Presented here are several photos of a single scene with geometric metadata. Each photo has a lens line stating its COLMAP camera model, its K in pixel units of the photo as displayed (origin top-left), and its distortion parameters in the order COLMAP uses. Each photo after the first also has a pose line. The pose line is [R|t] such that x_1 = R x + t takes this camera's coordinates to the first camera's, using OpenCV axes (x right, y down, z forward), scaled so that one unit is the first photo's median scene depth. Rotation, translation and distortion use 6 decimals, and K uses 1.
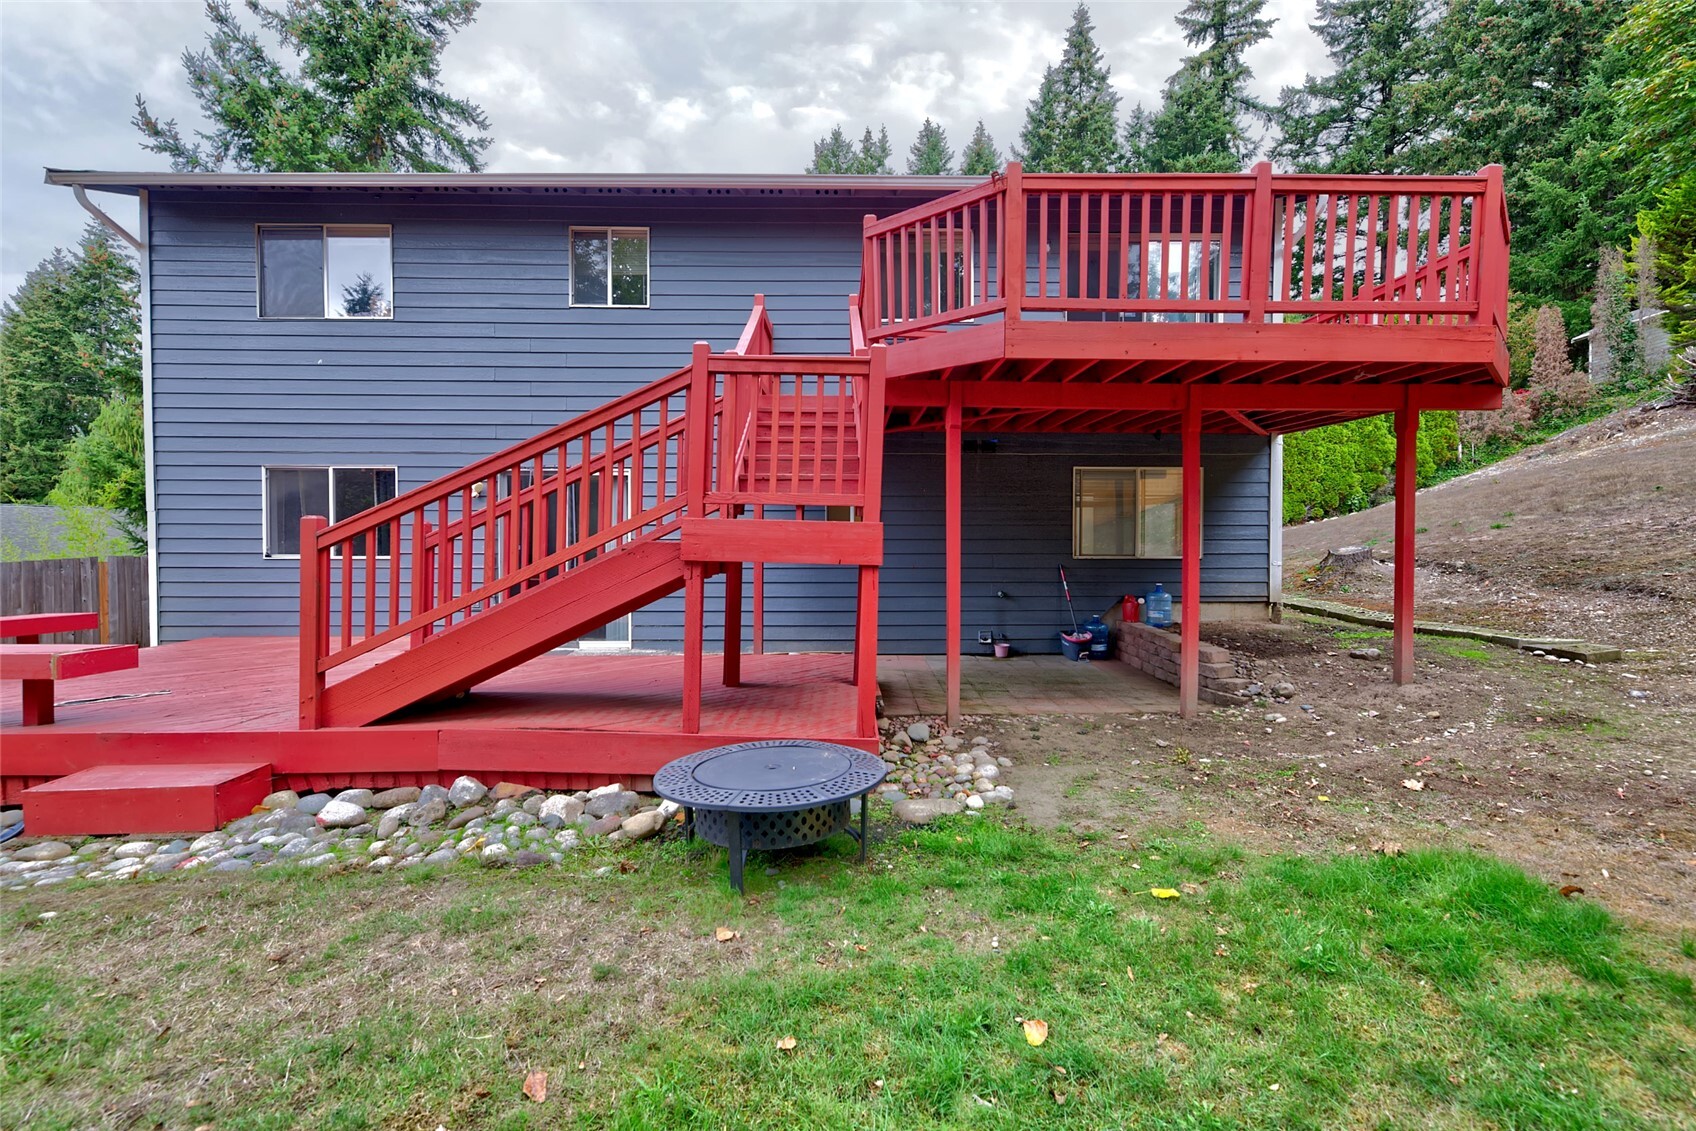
lens RADIAL K [[718.7, 0, 852.8], [0, 718.7, 557.8], [0, 0, 1]] dist [0.004433, 0.000064]
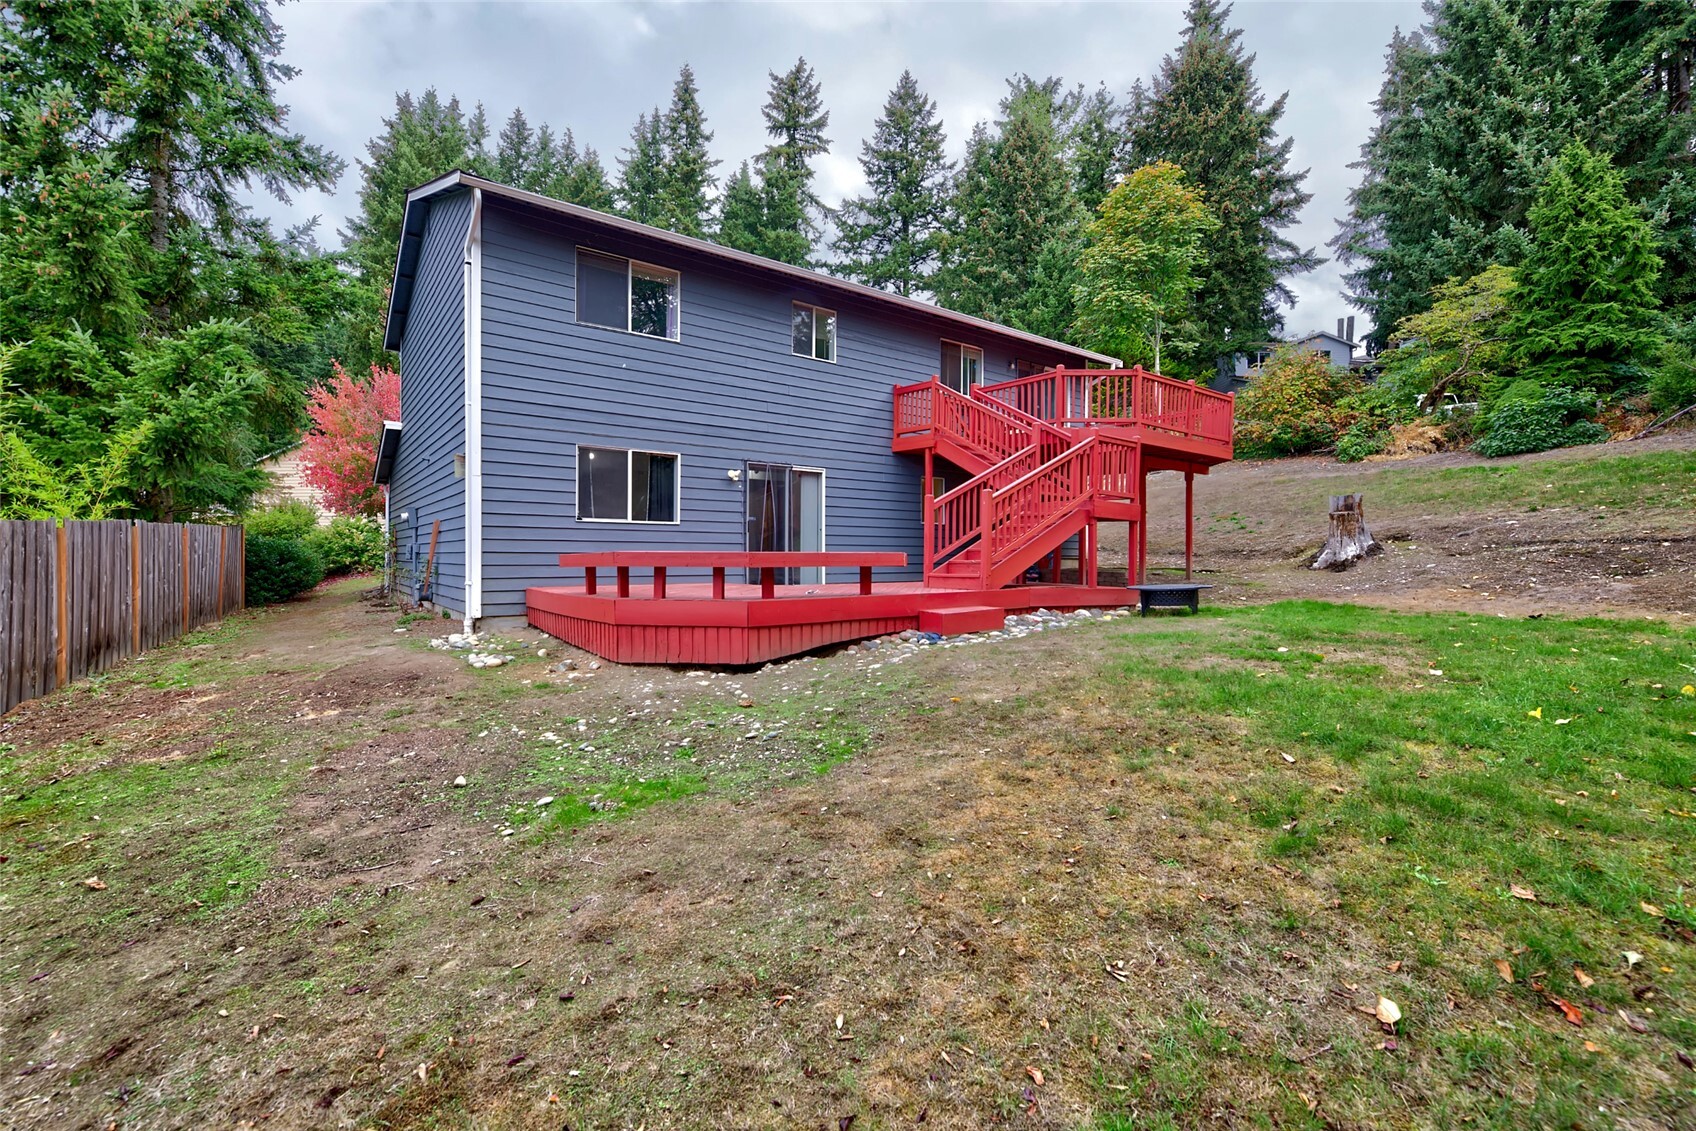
lens RADIAL K [[718.7, 0, 852.8], [0, 718.7, 557.8], [0, 0, 1]] dist [0.004433, 0.000064]
pose [[0.802034, -0.001045, 0.597277, -0.140595], [0.013433, 0.999777, -0.016289, 0.009805], [-0.597127, 0.021088, 0.801869, -0.023407]]
